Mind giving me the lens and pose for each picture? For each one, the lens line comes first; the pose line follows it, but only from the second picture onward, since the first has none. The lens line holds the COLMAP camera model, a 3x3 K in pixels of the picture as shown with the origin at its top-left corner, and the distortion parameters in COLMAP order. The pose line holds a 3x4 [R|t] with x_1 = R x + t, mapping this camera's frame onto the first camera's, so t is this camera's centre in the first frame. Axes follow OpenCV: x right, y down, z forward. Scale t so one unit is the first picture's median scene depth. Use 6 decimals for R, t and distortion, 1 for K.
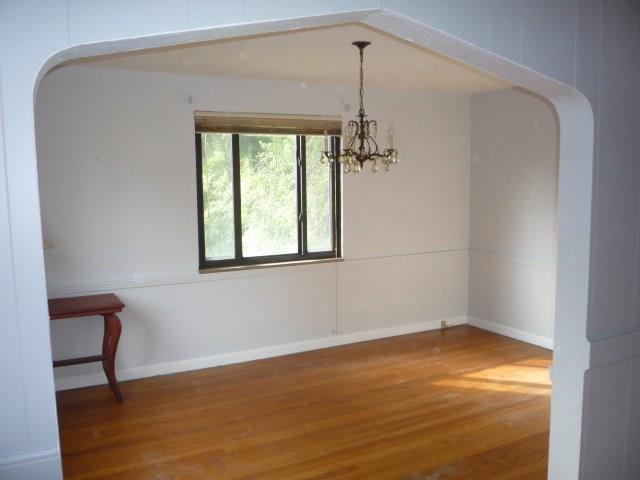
lens RADIAL K [[570.4, 0, 322.3], [0, 570.4, 235.6], [0, 0, 1]] dist [-0.016752, 0.004966]
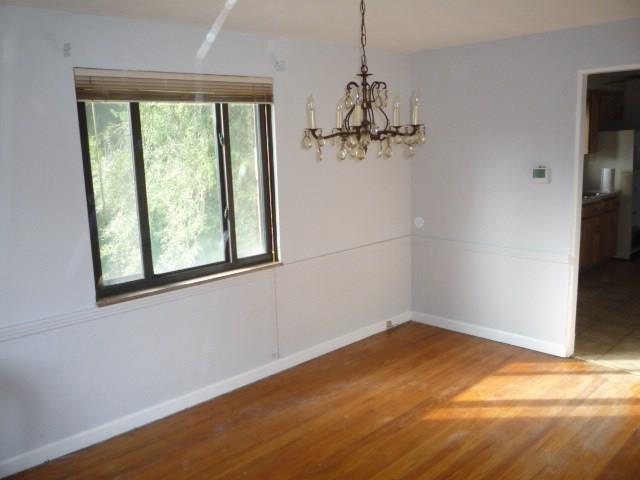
lens RADIAL K [[570.4, 0, 317.4], [0, 570.4, 238.8], [0, 0, 1]] dist [-0.016752, 0.004966]
pose [[0.962905, -0.068955, 0.260880, -0.129342], [0.051892, 0.996072, 0.071746, -0.049934], [-0.264803, -0.055547, 0.962701, 0.261063]]
